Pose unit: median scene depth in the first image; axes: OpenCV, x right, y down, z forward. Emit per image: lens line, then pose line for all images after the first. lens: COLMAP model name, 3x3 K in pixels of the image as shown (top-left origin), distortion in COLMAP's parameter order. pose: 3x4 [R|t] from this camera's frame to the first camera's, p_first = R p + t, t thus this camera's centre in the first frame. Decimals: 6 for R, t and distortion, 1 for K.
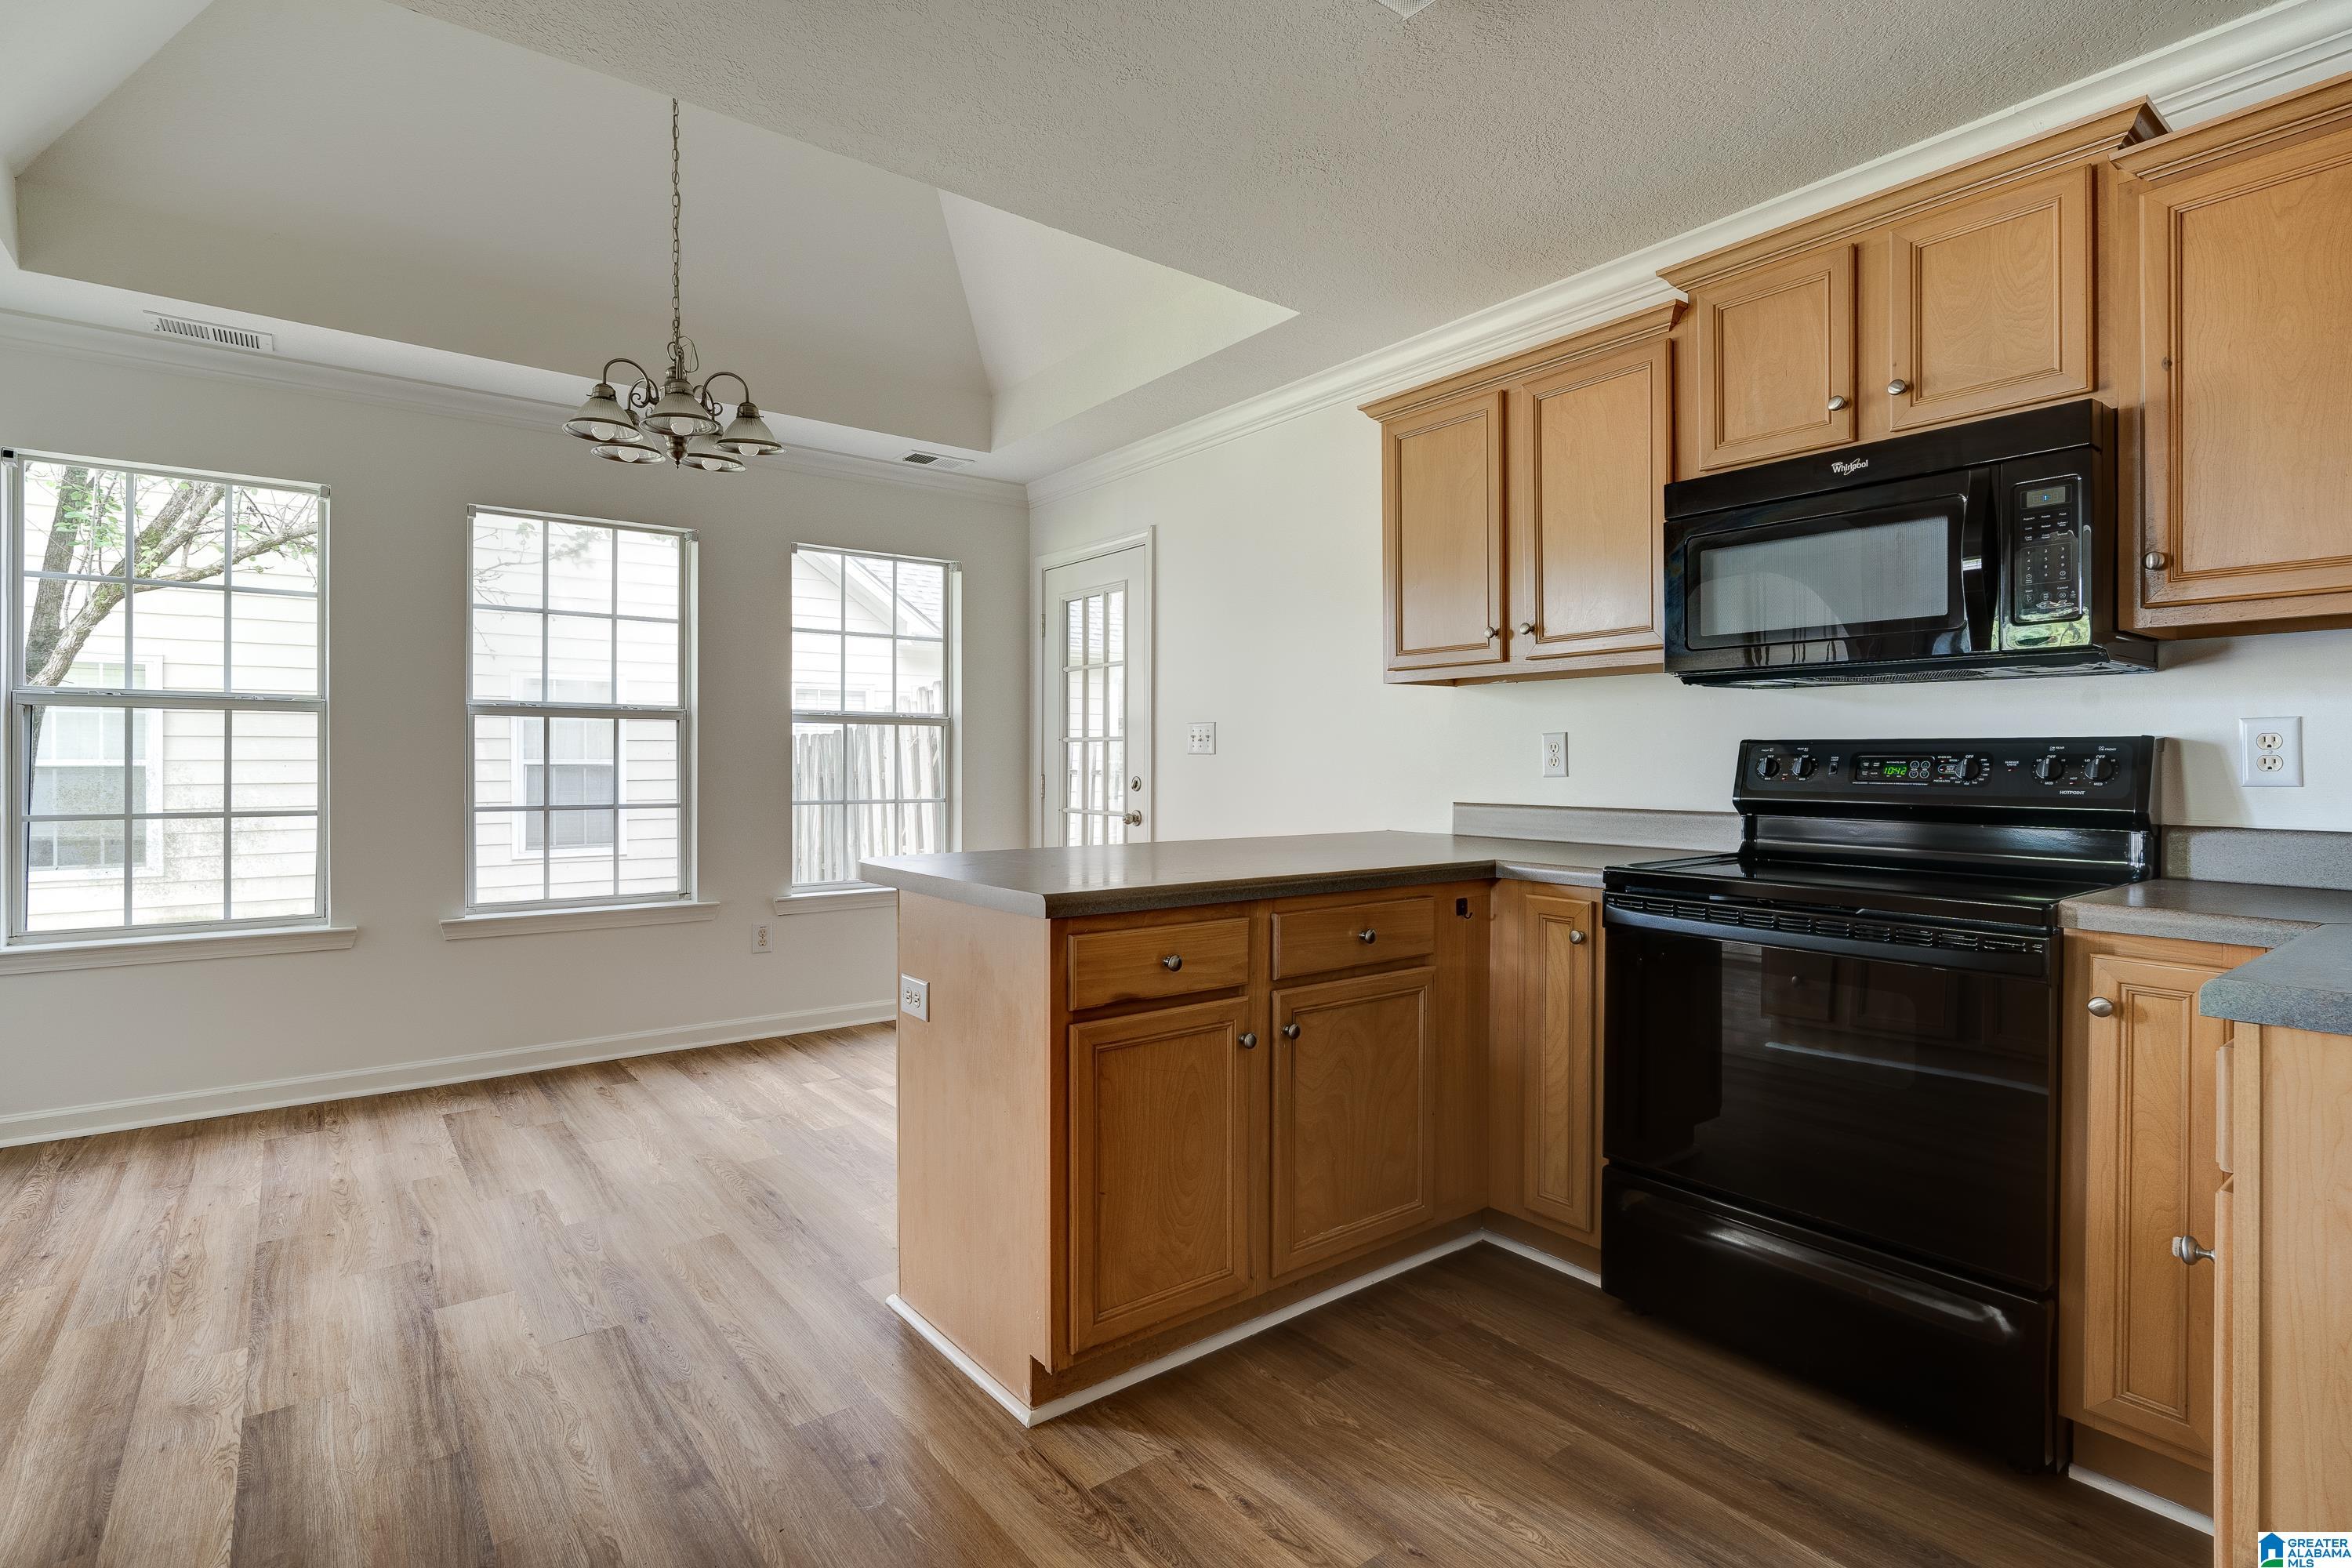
lens RADIAL K [[1143.0, 0, 1175.7], [0, 1143.0, 761.3], [0, 0, 1]] dist [-0.004172, 0.001780]
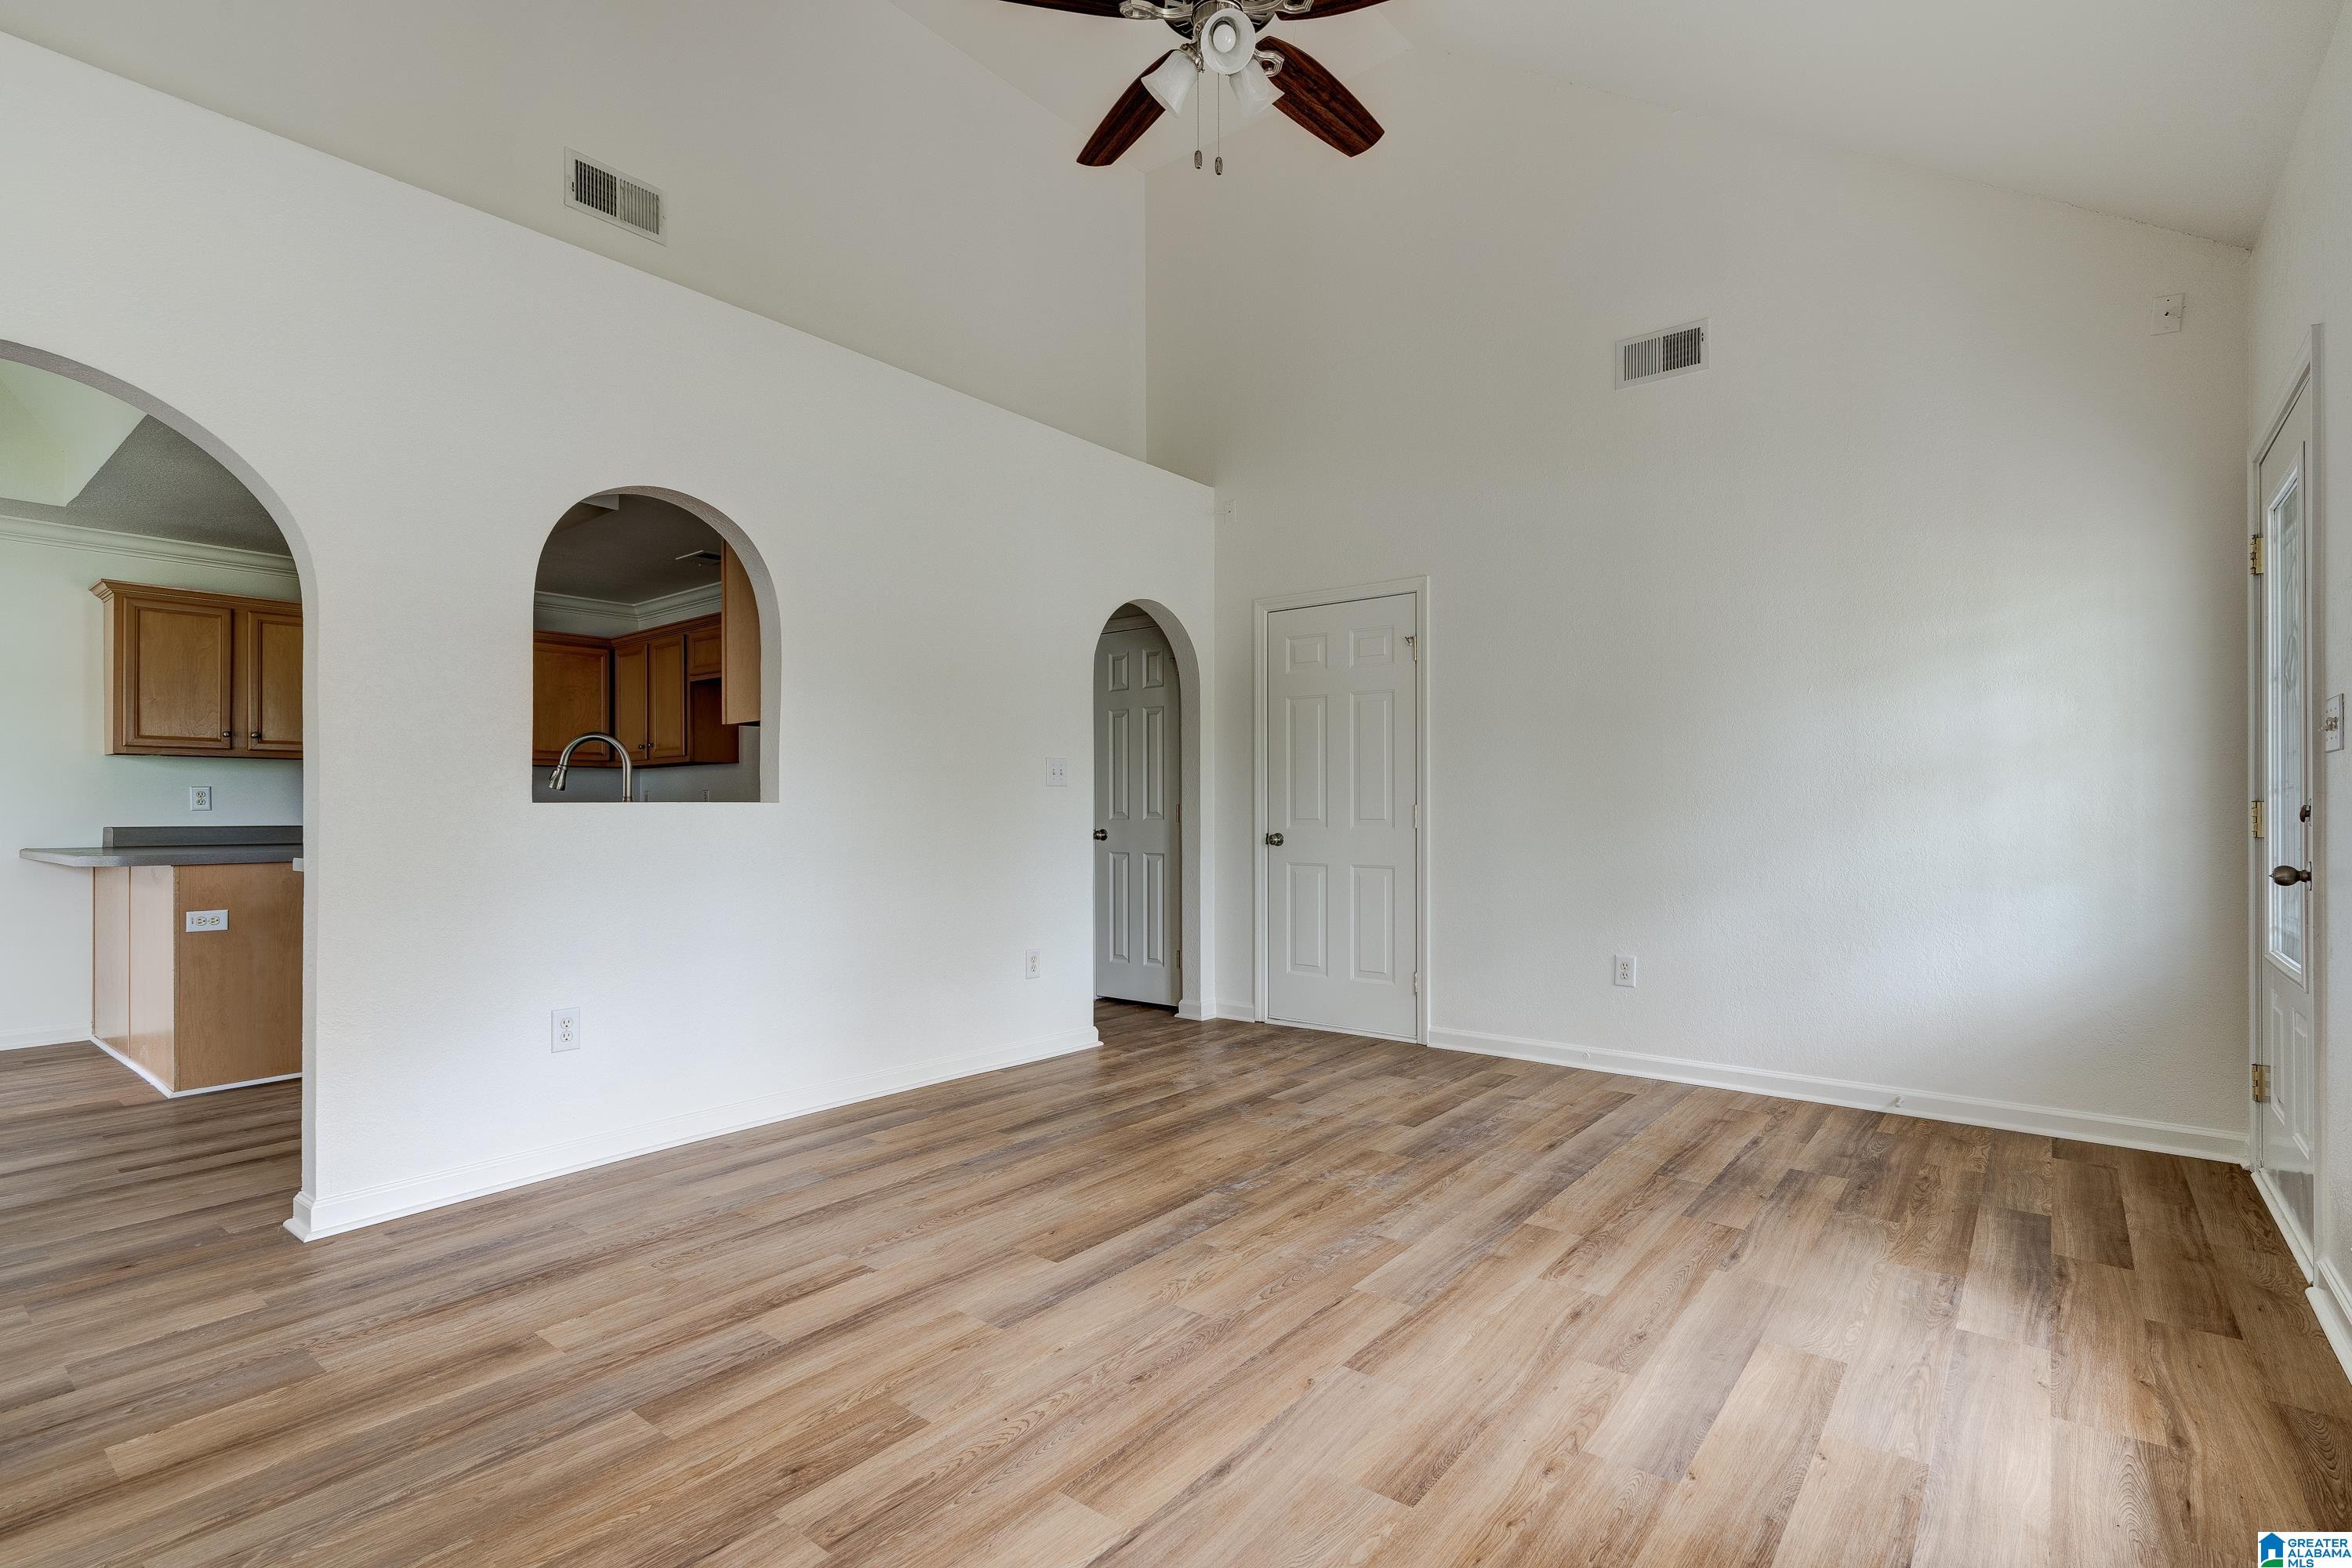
lens RADIAL K [[1101.6, 0, 1178.9], [0, 1101.6, 799.3], [0, 0, 1]] dist [-0.003536, -0.000540]
pose [[-0.245206, 0.013389, 0.969379, -1.815171], [0.005253, 0.999908, -0.012482, 0.026791], [-0.969457, 0.002032, -0.245254, -0.091000]]
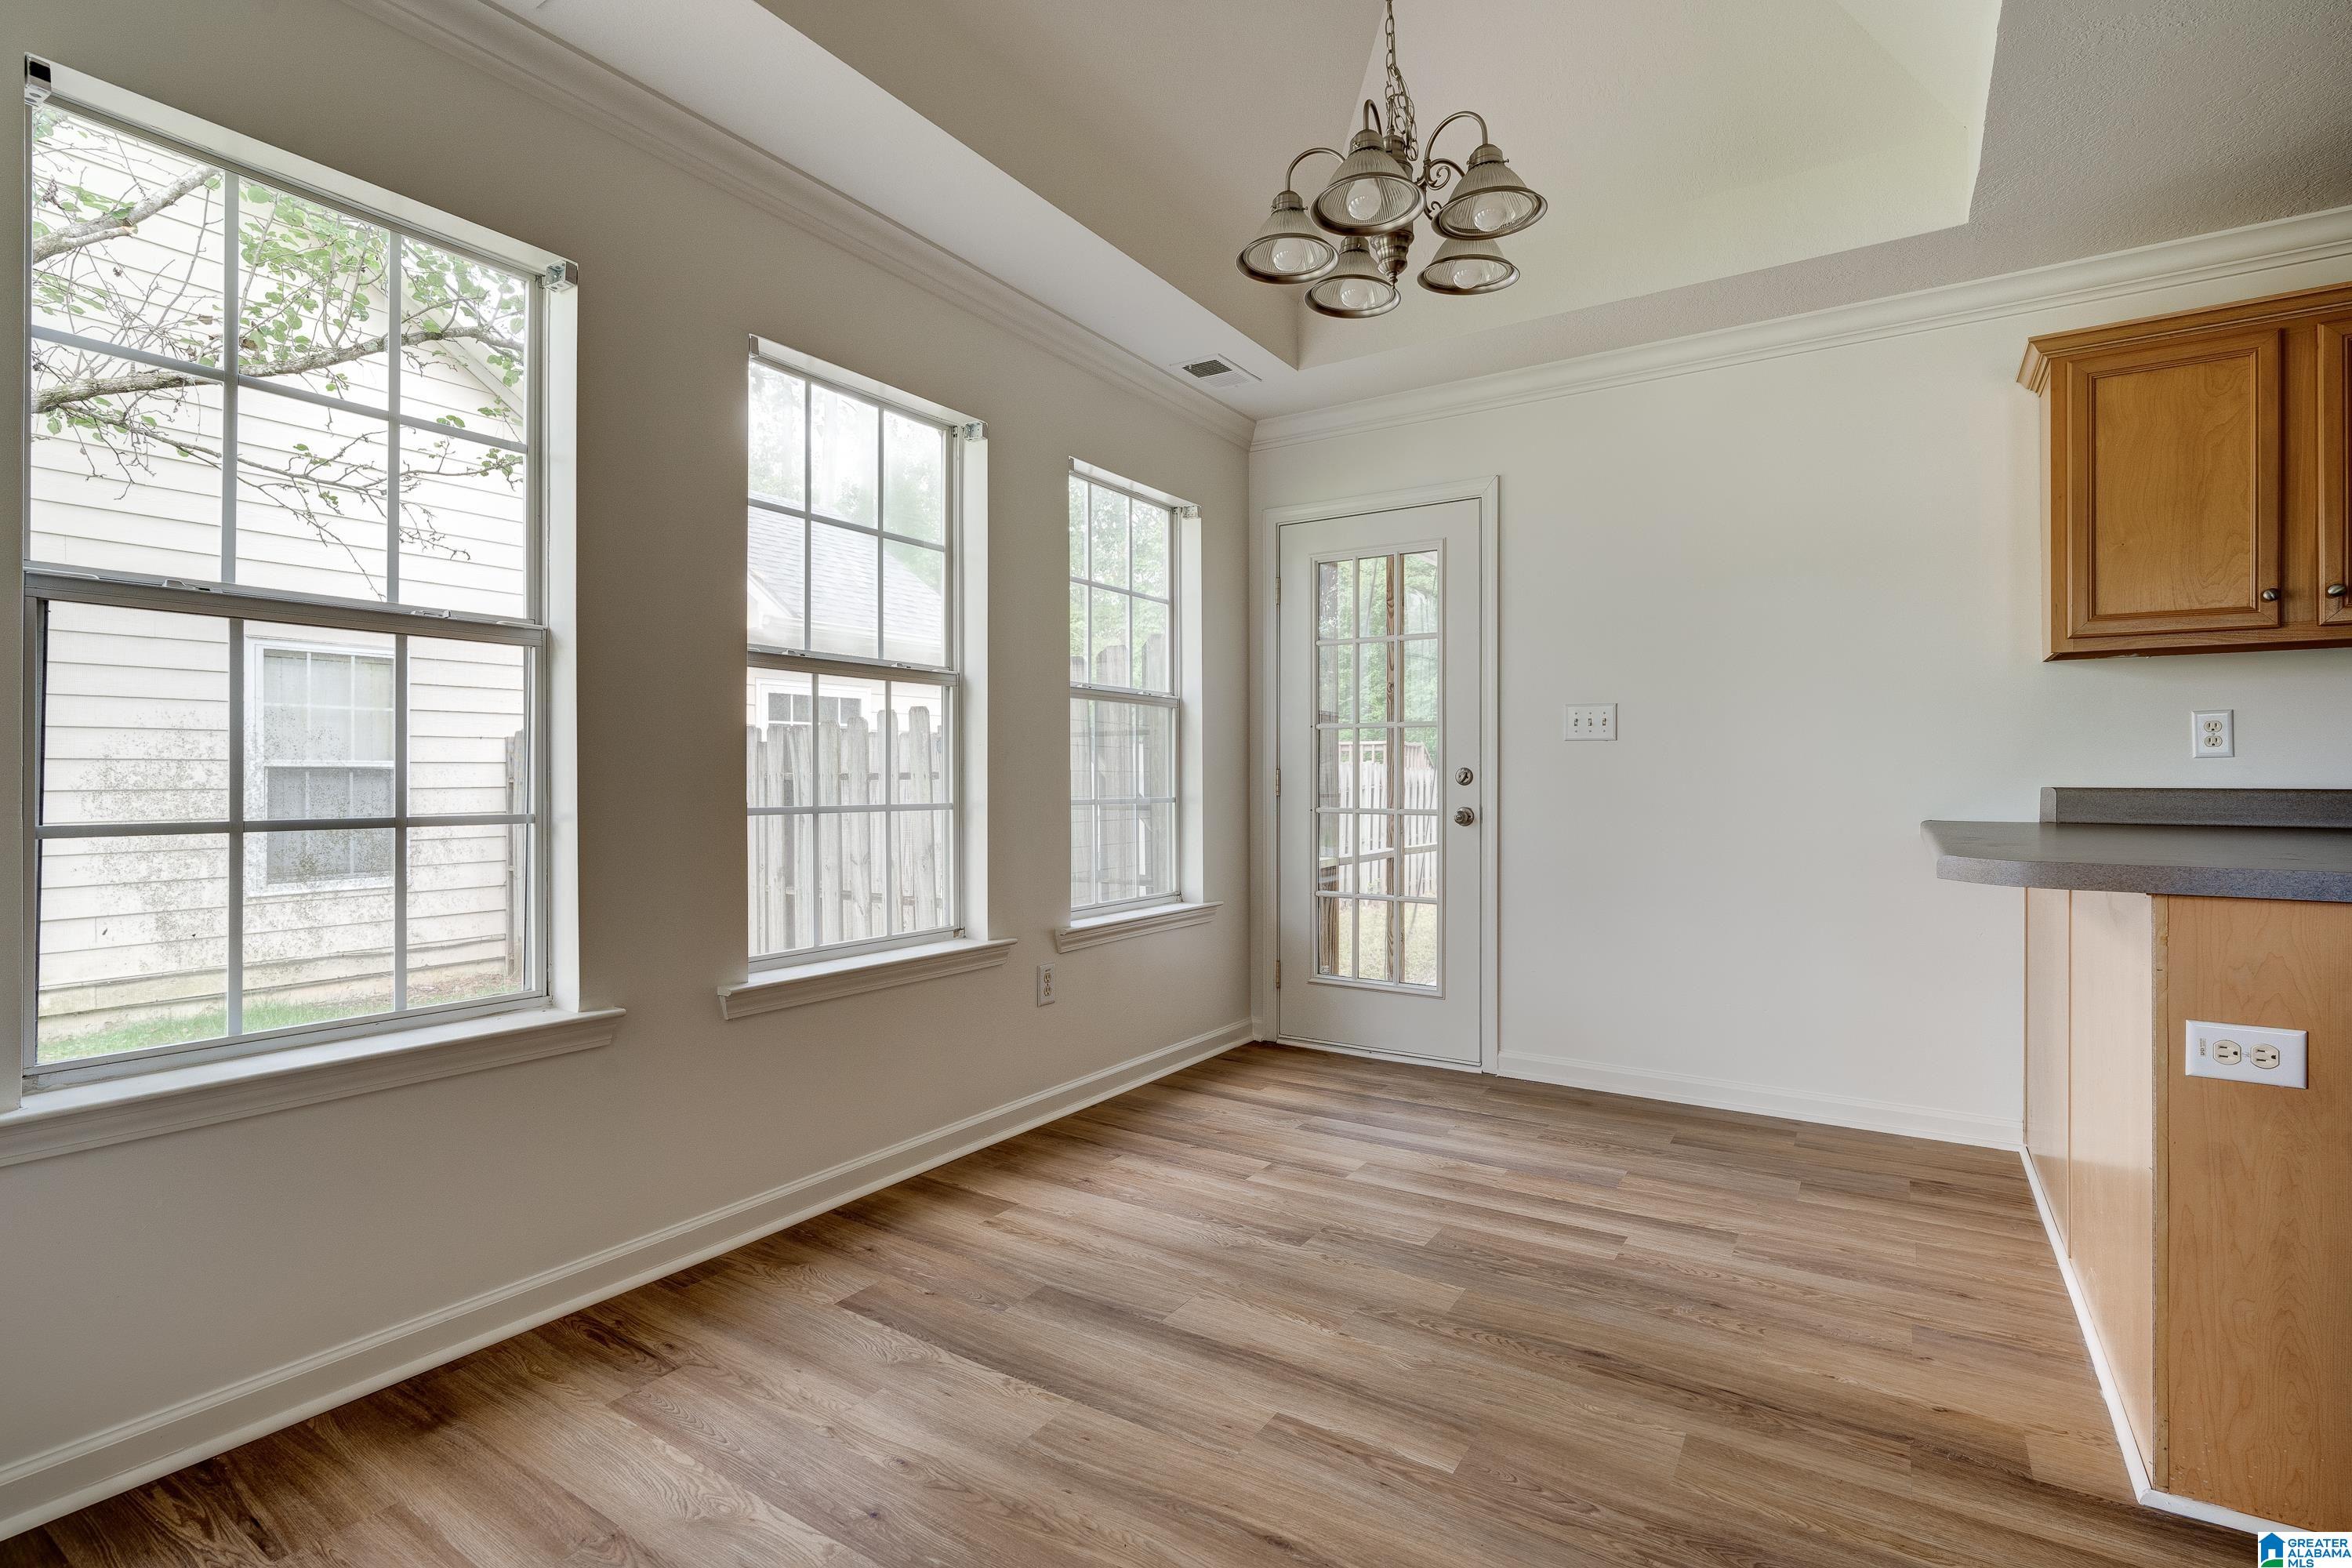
lens RADIAL K [[1106.4, 0, 1175.2], [0, 1106.4, 778.4], [0, 0, 1]] dist [-0.011641, 0.001031]
pose [[0.943365, -0.001061, 0.331755, -0.794276], [0.000266, 0.999997, 0.002440, 0.029150], [-0.331756, -0.002214, 0.943362, 0.449255]]
